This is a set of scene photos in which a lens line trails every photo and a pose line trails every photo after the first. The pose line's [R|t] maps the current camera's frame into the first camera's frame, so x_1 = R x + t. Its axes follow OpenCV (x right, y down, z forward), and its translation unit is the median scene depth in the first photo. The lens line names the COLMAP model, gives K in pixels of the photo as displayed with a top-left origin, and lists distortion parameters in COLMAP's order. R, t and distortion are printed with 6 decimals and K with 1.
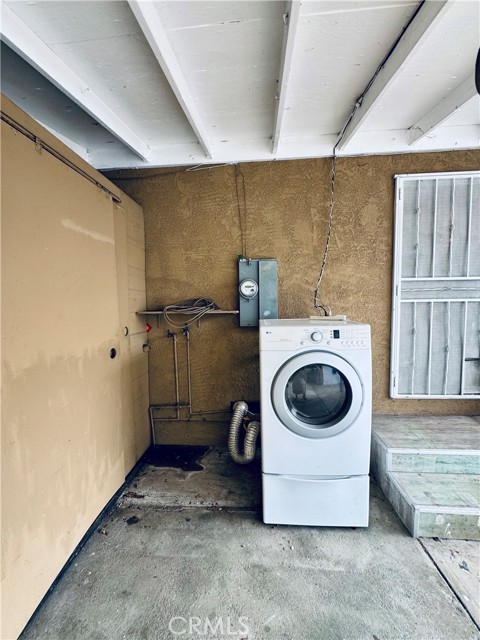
lens RADIAL K [[254.9, 0, 239.4], [0, 254.9, 319.2], [0, 0, 1]] dist [-0.002287, 0.000403]
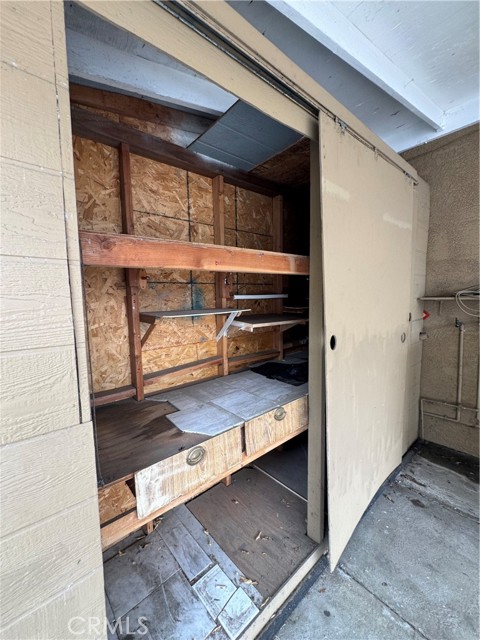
lens RADIAL K [[254.9, 0, 239.7], [0, 254.9, 319.9], [0, 0, 1]] dist [-0.002287, 0.000403]
pose [[0.706160, 0.062142, -0.705320, -0.185379], [-0.027446, 0.997795, 0.060432, 0.014065], [0.707520, -0.023316, 0.706309, -0.149501]]
